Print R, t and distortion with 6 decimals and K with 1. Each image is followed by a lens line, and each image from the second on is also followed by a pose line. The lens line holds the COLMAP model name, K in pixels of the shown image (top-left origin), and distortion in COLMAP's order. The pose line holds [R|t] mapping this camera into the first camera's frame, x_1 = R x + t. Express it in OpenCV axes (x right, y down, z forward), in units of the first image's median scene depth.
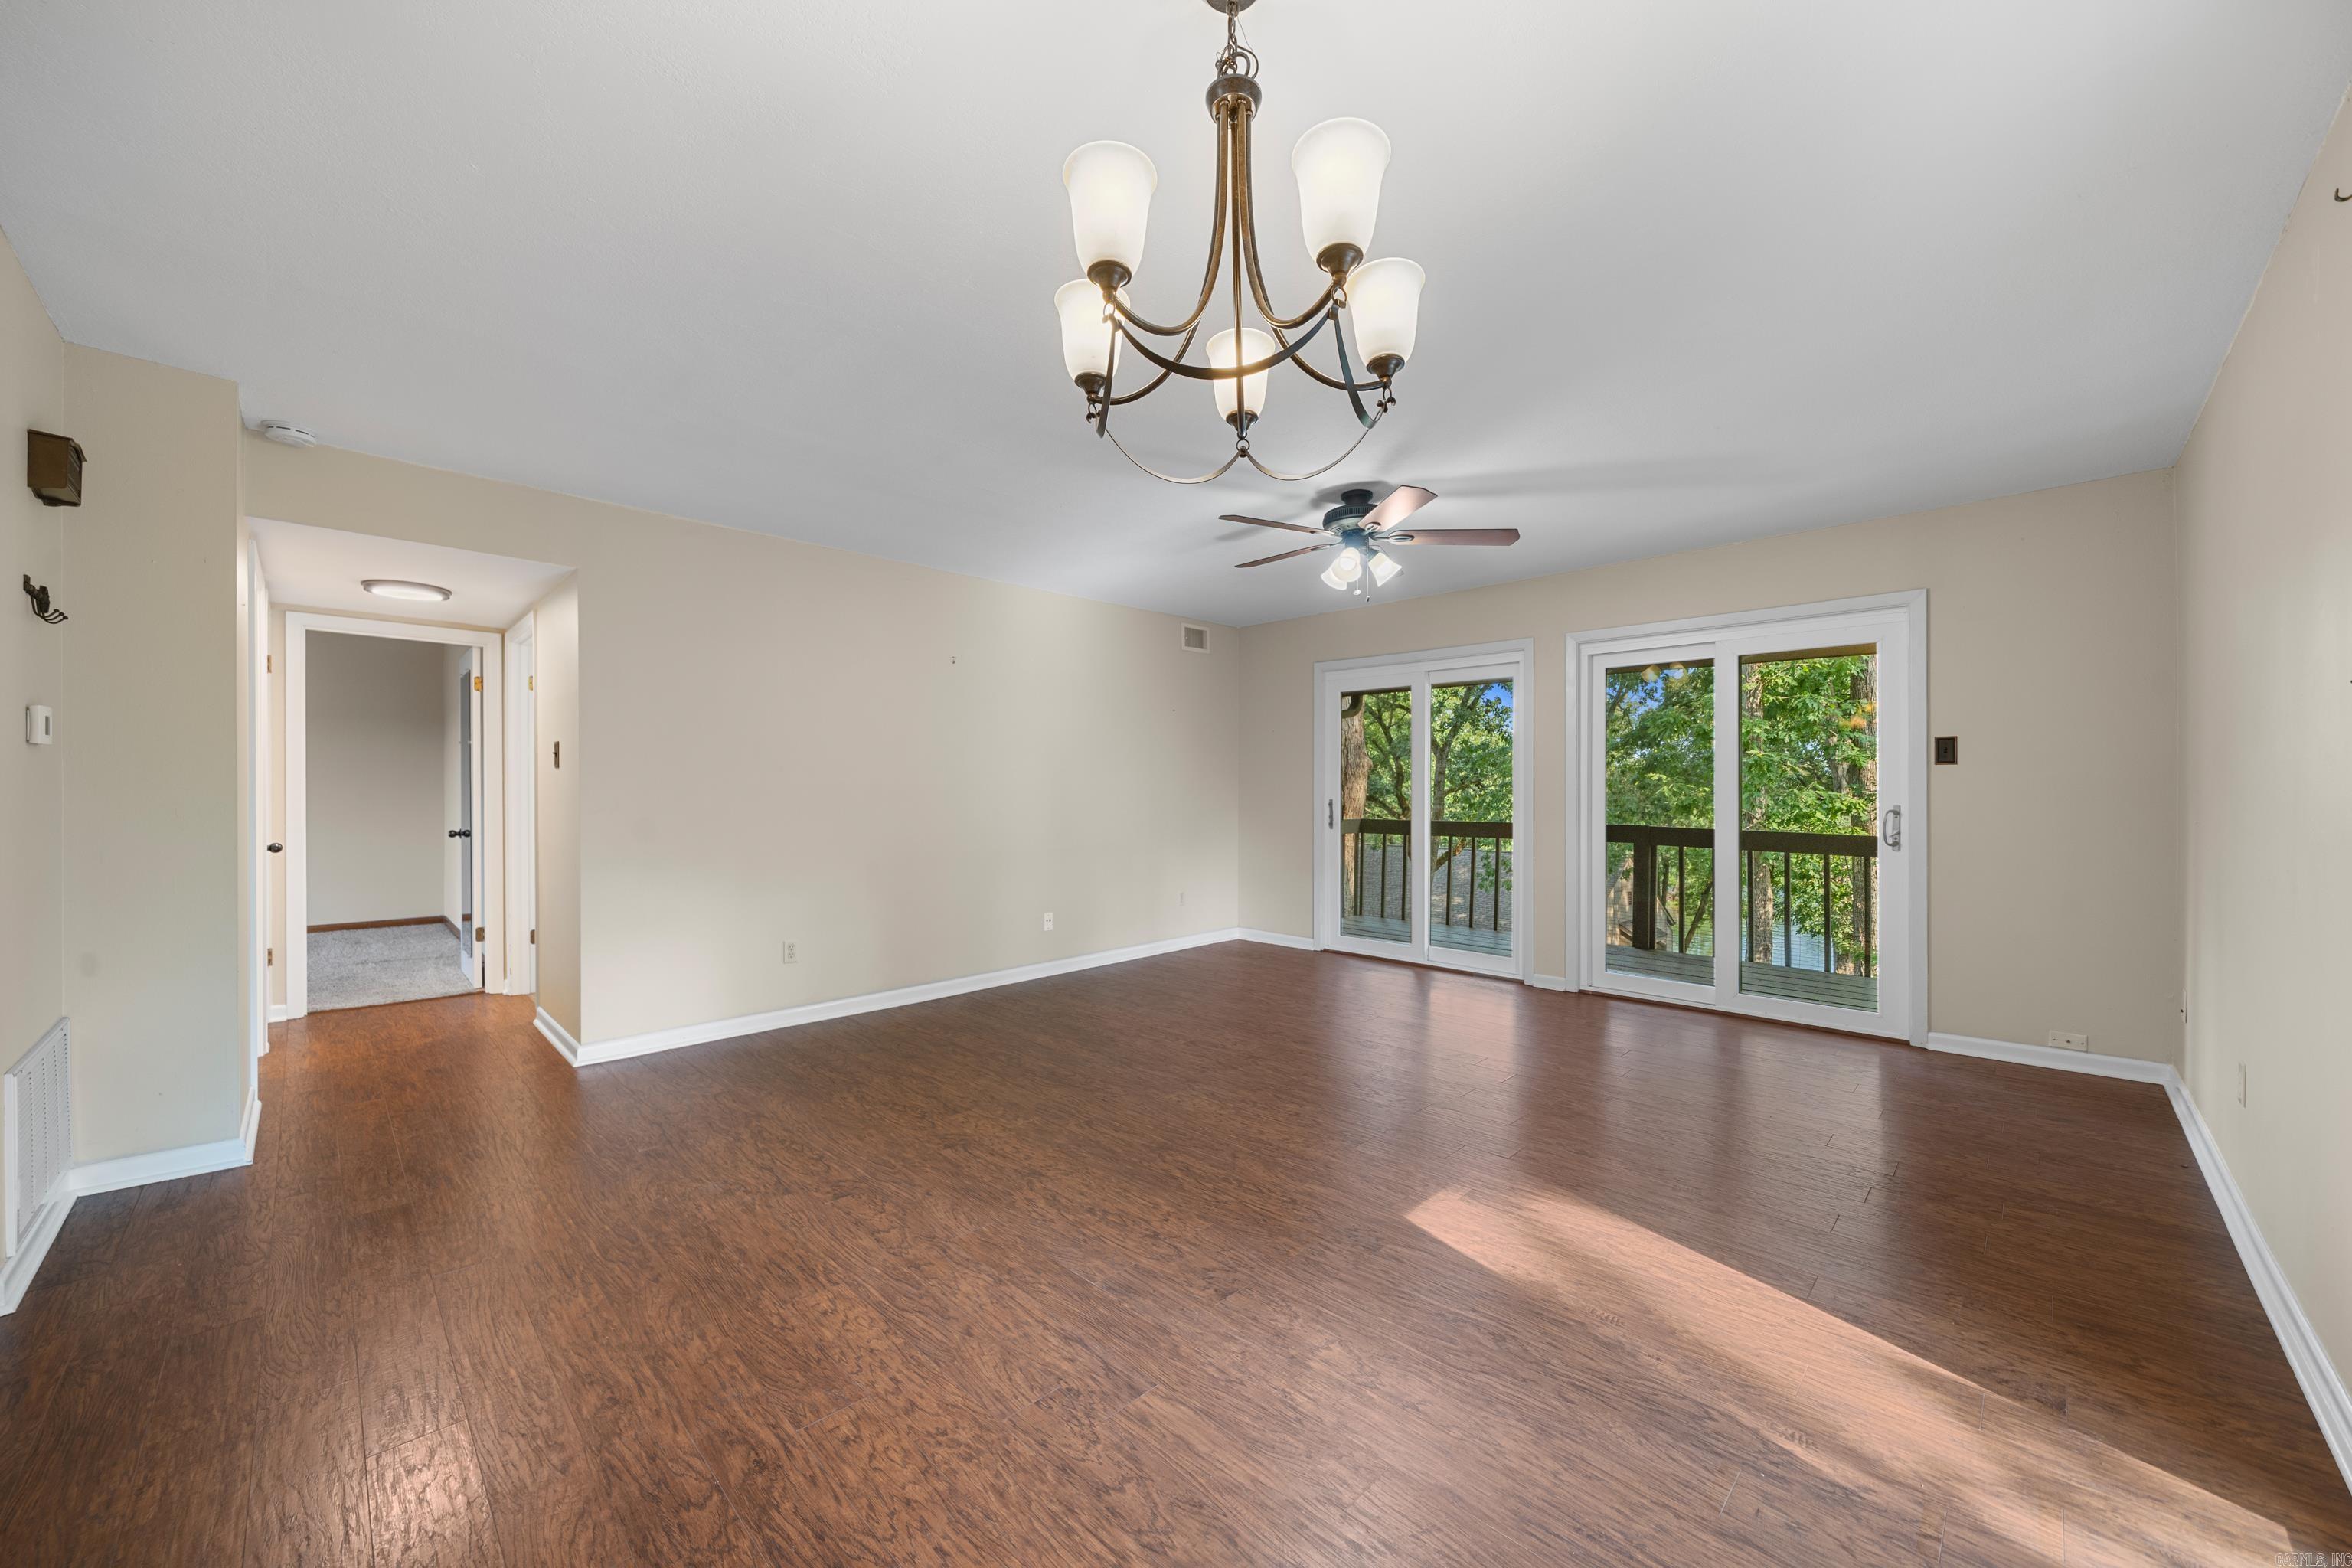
lens RADIAL K [[871.3, 0, 1180.6], [0, 871.3, 790.3], [0, 0, 1]] dist [-0.001434, 0.000005]
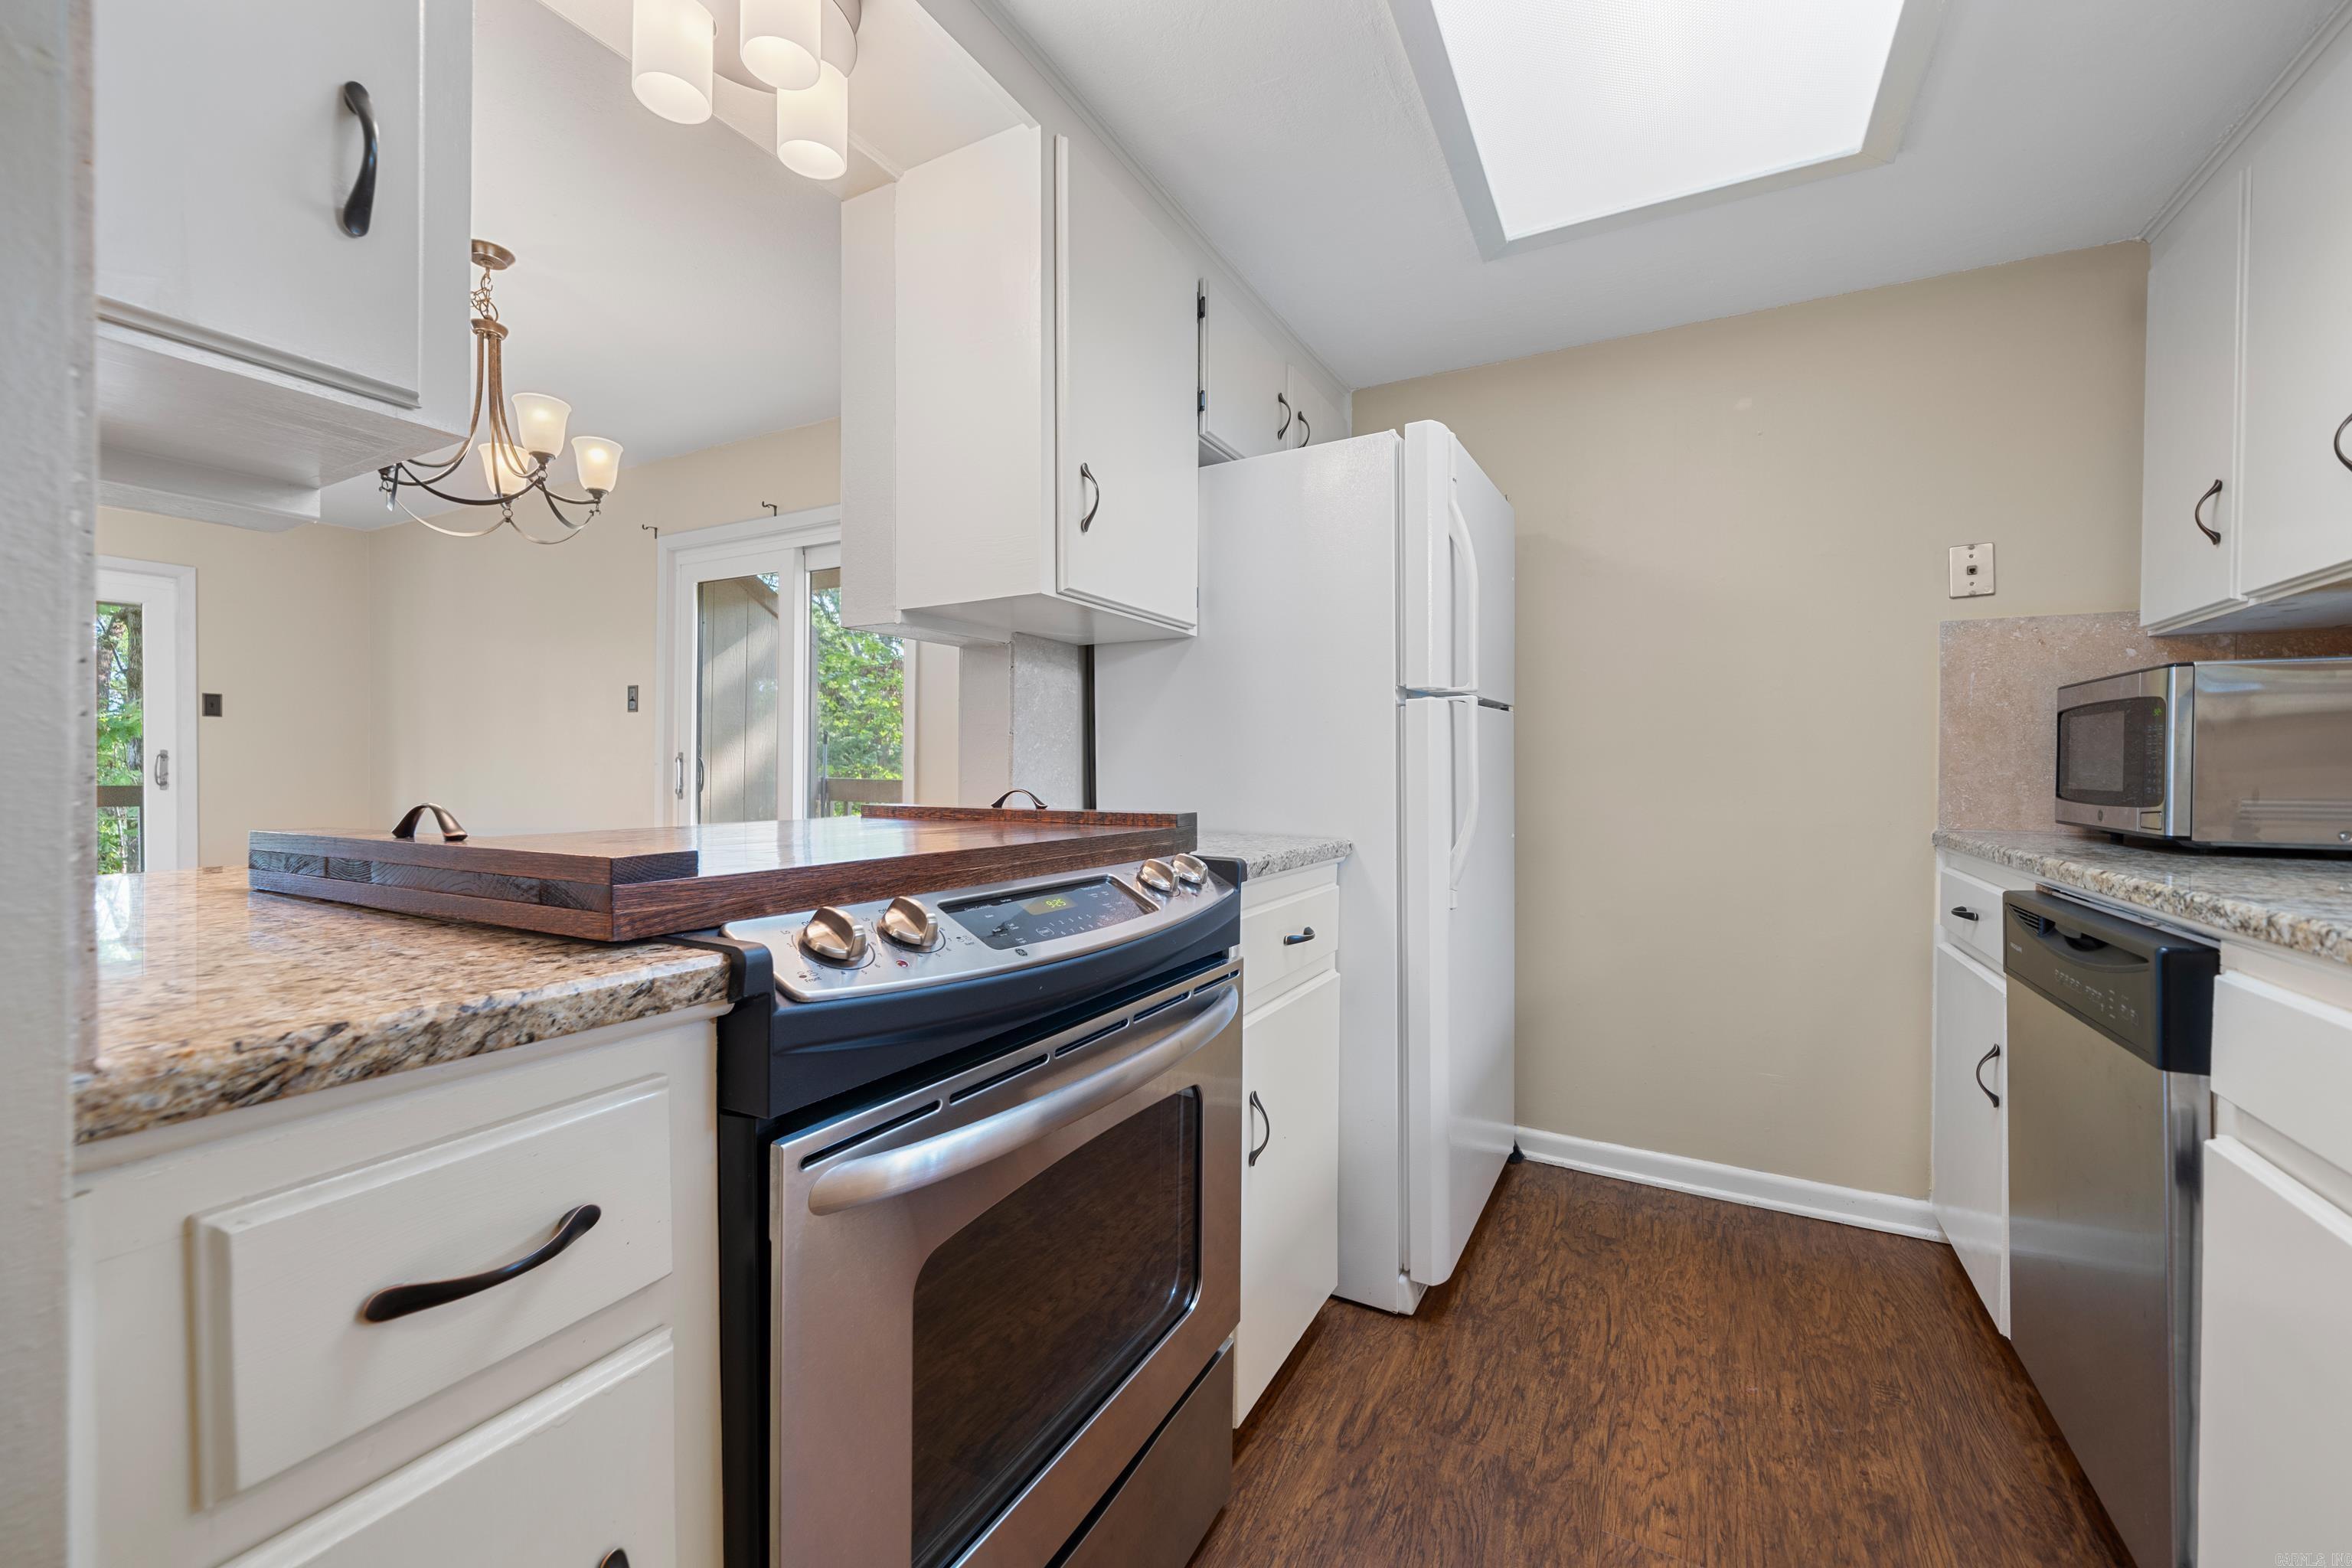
lens RADIAL K [[934.2, 0, 1165.4], [0, 934.2, 783.6], [0, 0, 1]] dist [-0.002101, 0.000047]
pose [[-0.267020, -0.017979, 0.963523, -0.686607], [-0.014788, 0.999785, 0.014558, 0.023780], [-0.963578, -0.010361, -0.267228, 0.062310]]
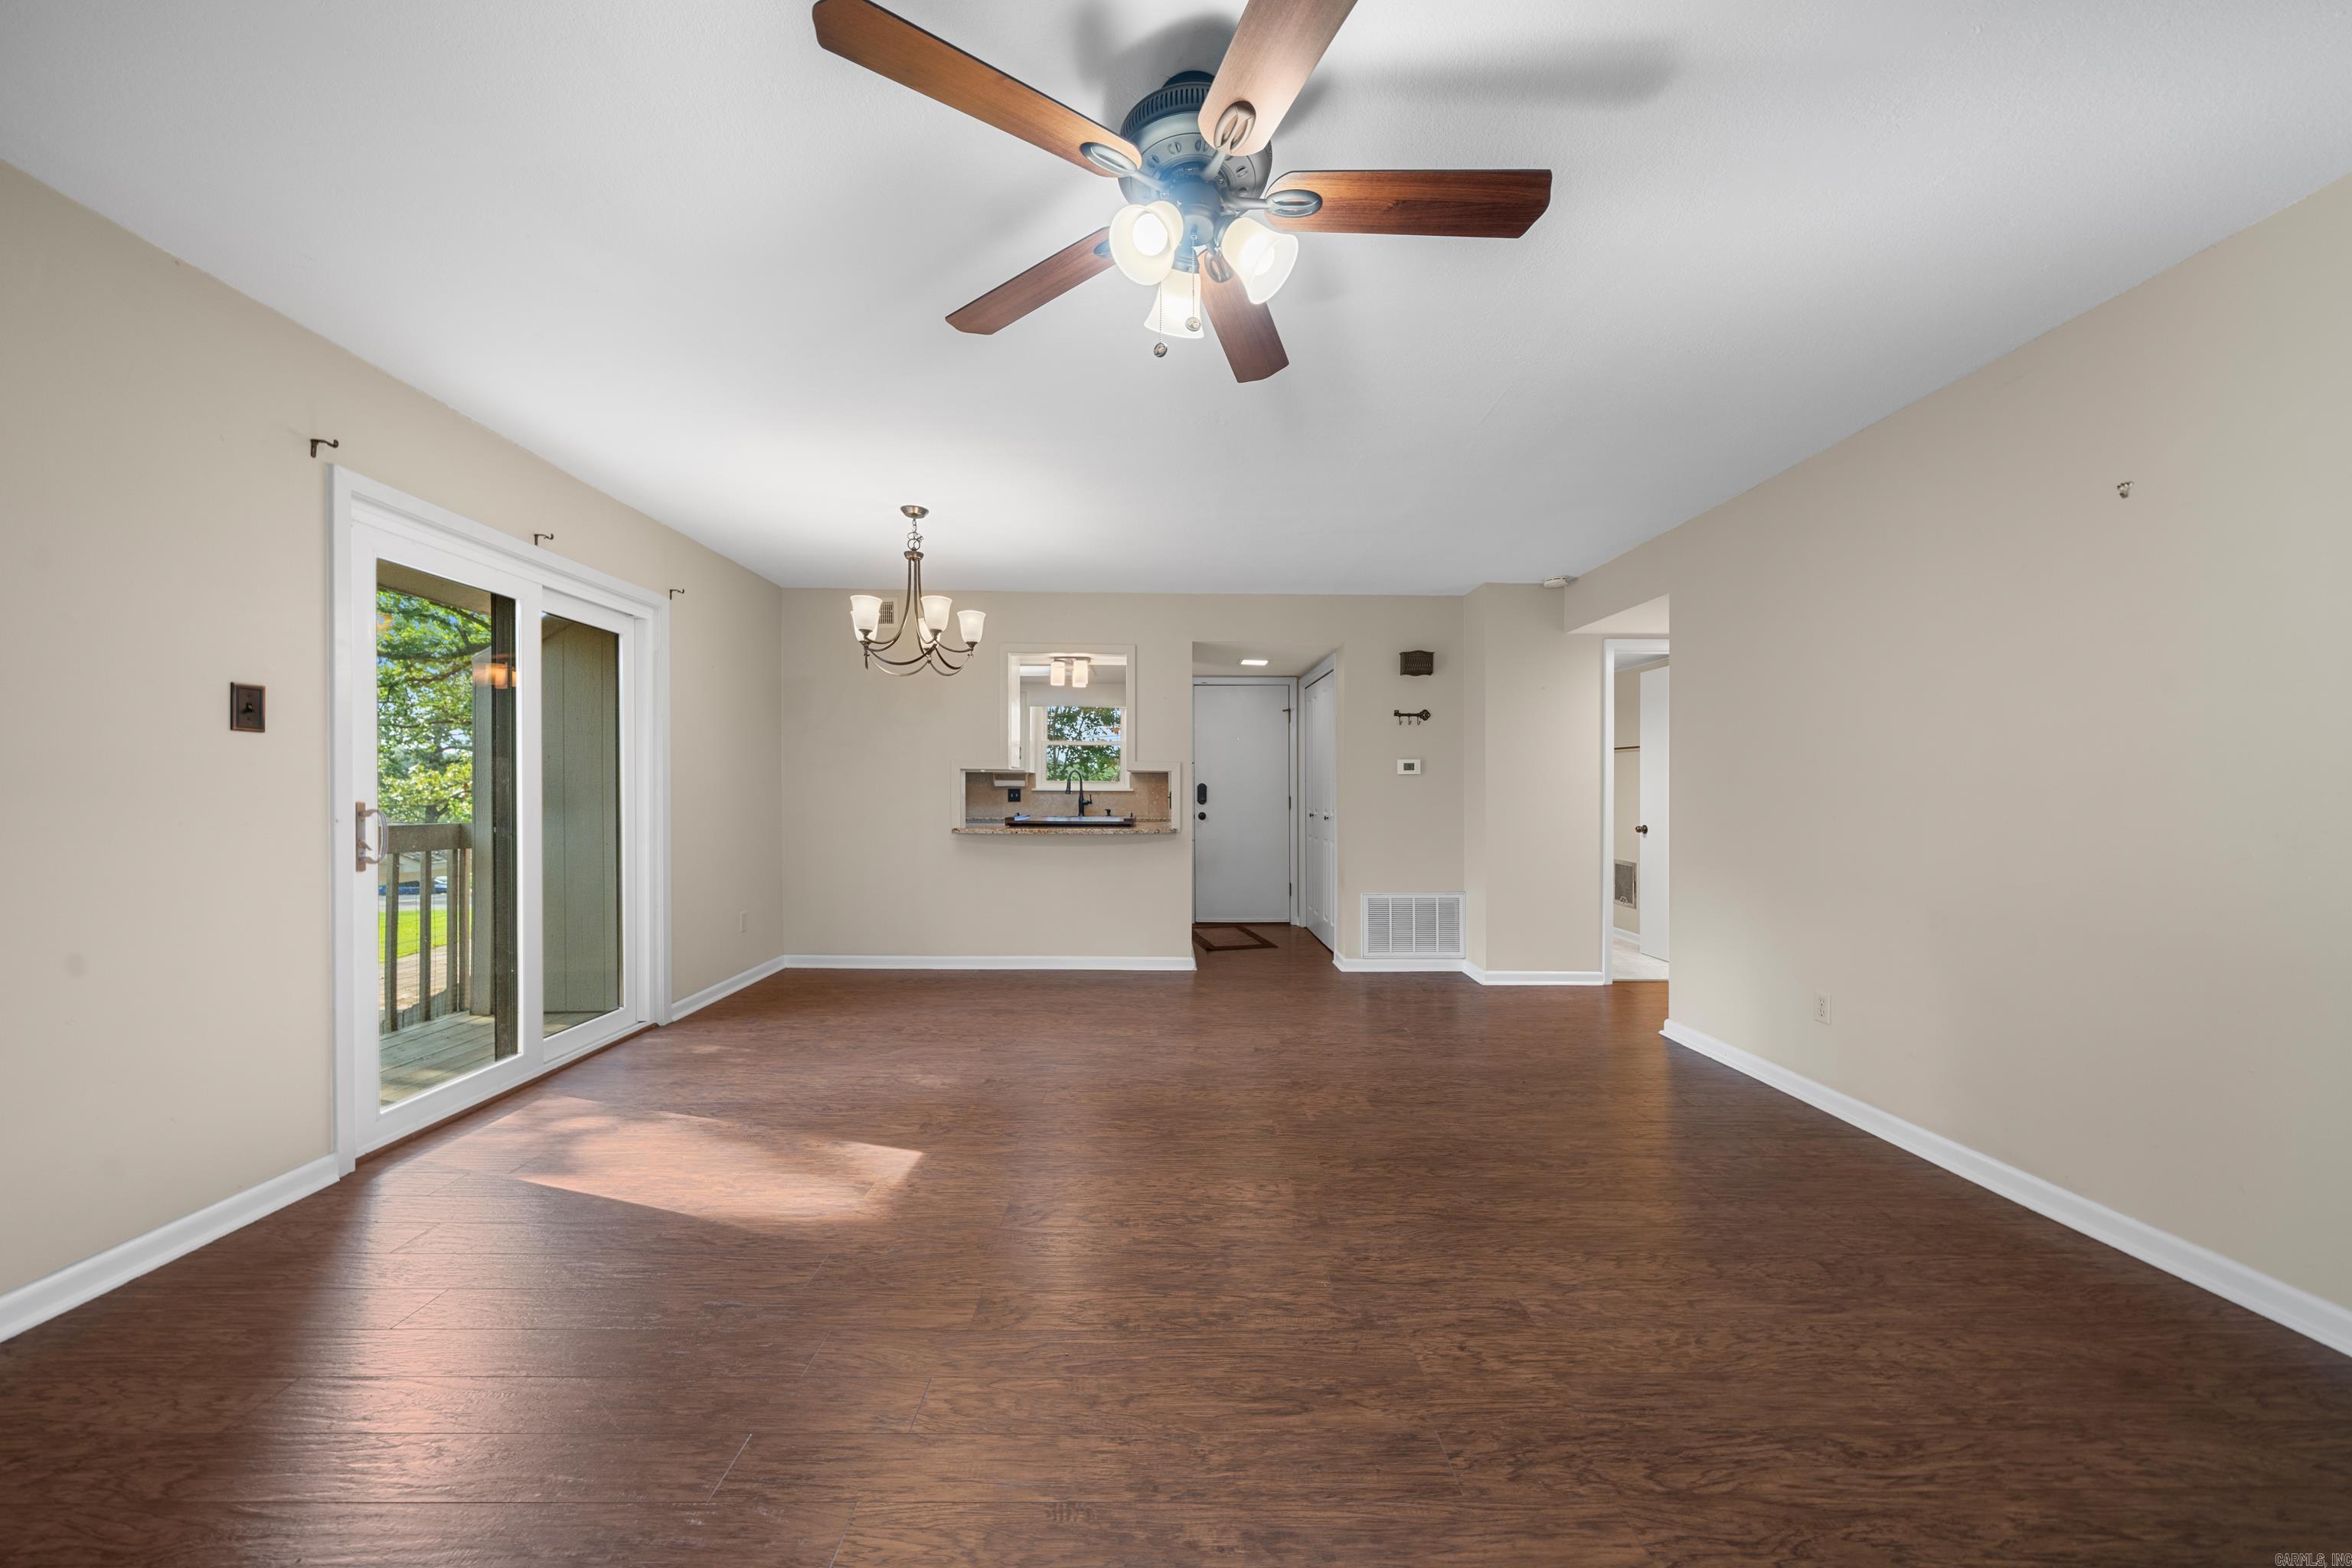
lens RADIAL K [[790.2, 0, 1173.1], [0, 790.2, 794.7], [0, 0, 1]] dist [-0.005345, 0.000072]
pose [[-0.699520, -0.003766, -0.714603, 0.442647], [-0.001858, 0.999992, -0.003451, 0.008078], [0.714610, -0.001086, -0.699522, 1.139426]]
